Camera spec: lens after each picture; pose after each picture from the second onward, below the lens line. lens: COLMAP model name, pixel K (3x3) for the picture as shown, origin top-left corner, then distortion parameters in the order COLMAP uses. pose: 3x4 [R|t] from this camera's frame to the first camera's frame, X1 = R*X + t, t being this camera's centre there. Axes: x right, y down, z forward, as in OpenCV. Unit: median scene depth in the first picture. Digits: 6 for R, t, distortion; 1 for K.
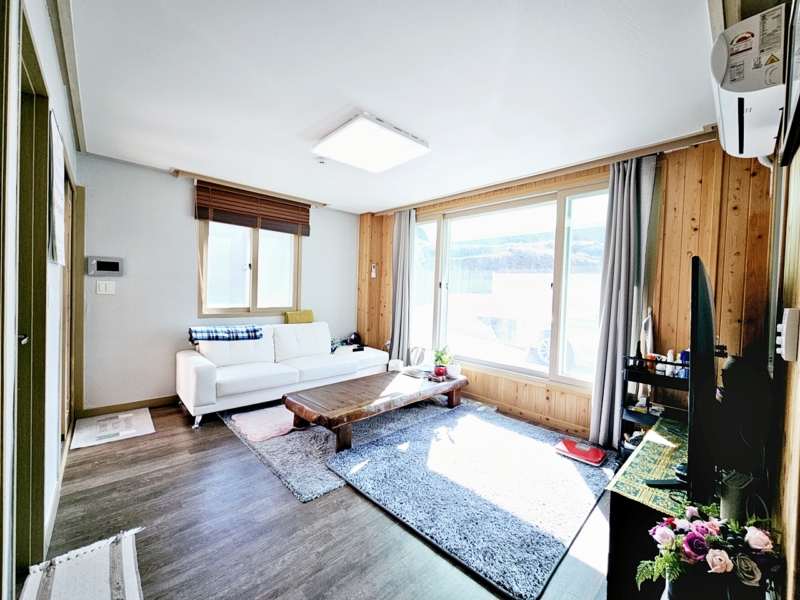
lens RADIAL K [[326.4, 0, 399.1], [0, 326.4, 297.6], [0, 0, 1]] dist [-0.003090, -0.000255]
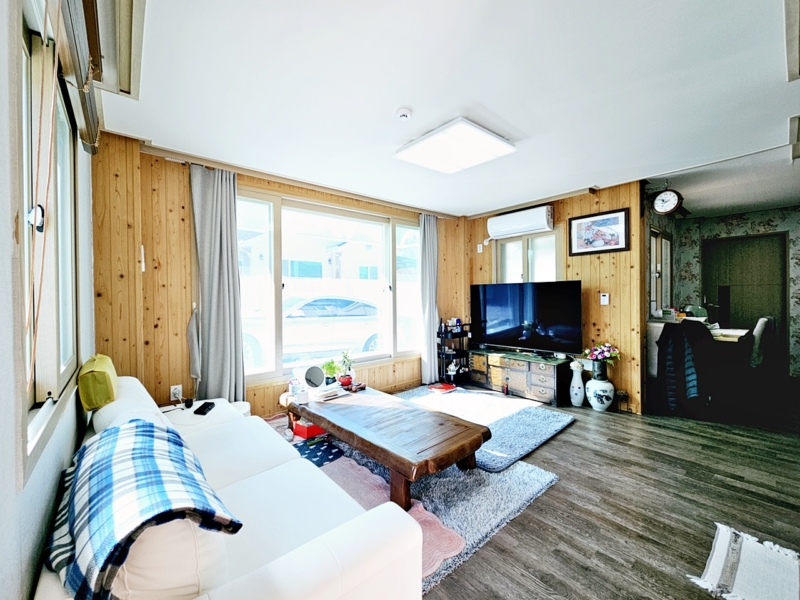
lens RADIAL K [[326.4, 0, 399.0], [0, 326.4, 298.4], [0, 0, 1]] dist [-0.003090, -0.000255]
pose [[0.052813, -0.039174, 0.997836, -1.394136], [0.030759, 0.998820, 0.037584, -0.066263], [-0.998131, 0.028707, 0.053955, 1.430012]]
